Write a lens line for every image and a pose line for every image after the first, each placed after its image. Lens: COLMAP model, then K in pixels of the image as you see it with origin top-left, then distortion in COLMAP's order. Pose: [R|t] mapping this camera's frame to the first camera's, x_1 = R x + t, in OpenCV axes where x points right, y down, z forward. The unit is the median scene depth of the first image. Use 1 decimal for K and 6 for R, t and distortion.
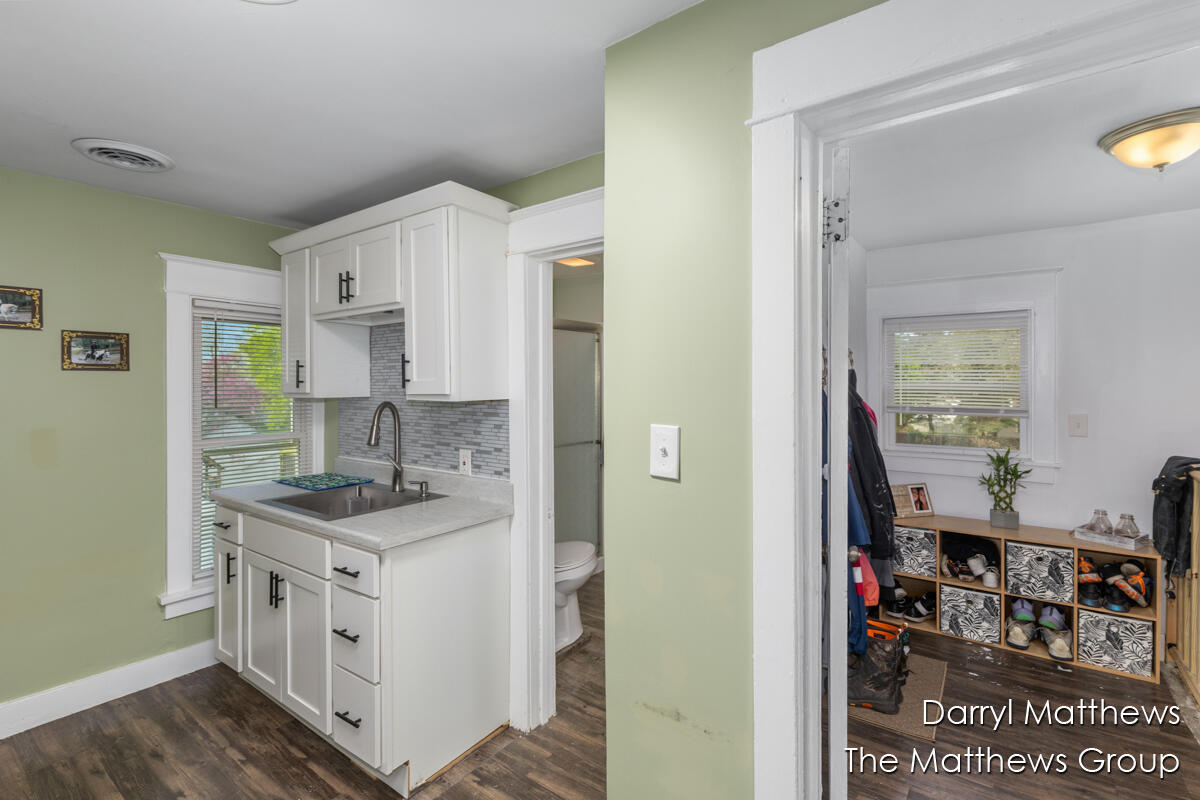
lens RADIAL K [[542.1, 0, 617.3], [0, 542.1, 386.3], [0, 0, 1]] dist [0.009091, -0.000512]
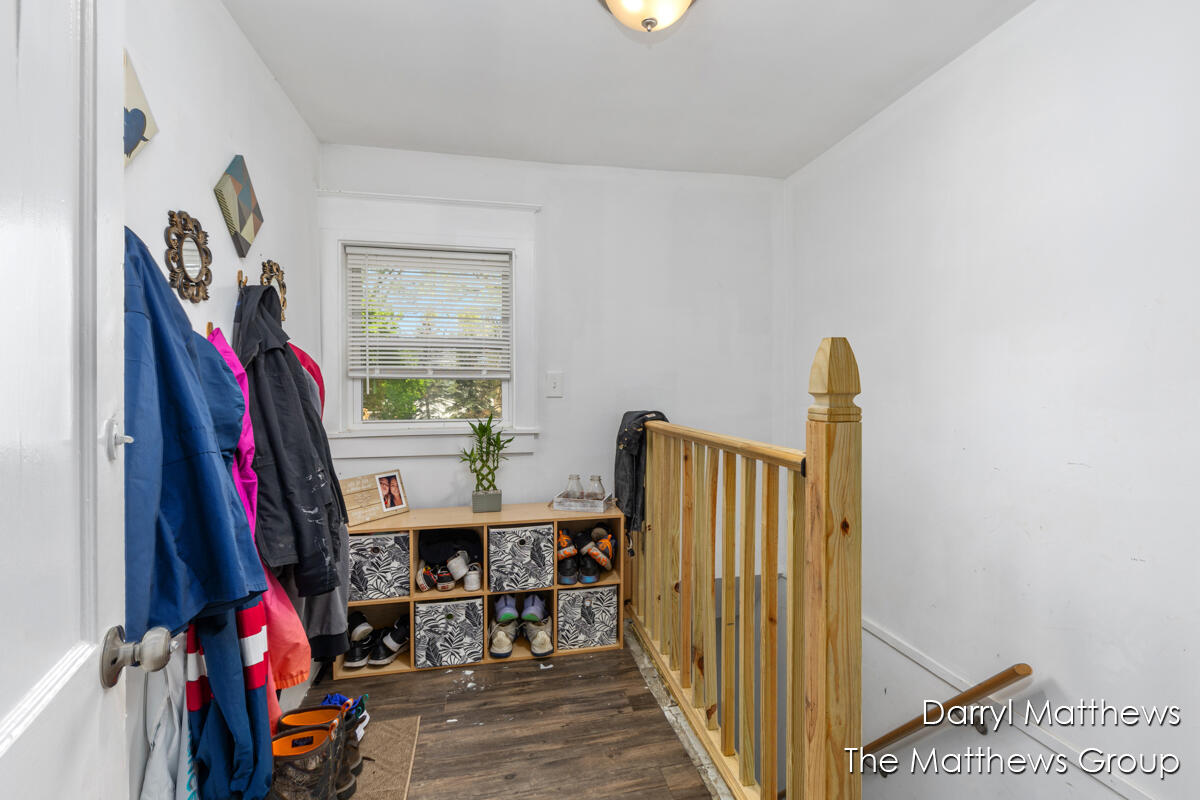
lens RADIAL K [[542.4, 0, 606.9], [0, 542.4, 404.1], [0, 0, 1]] dist [0.007333, -0.000456]
pose [[0.671593, -0.018258, 0.740695, 0.250054], [0.004091, 0.999772, 0.020935, 0.088874], [-0.740909, -0.011029, 0.671515, 0.348735]]
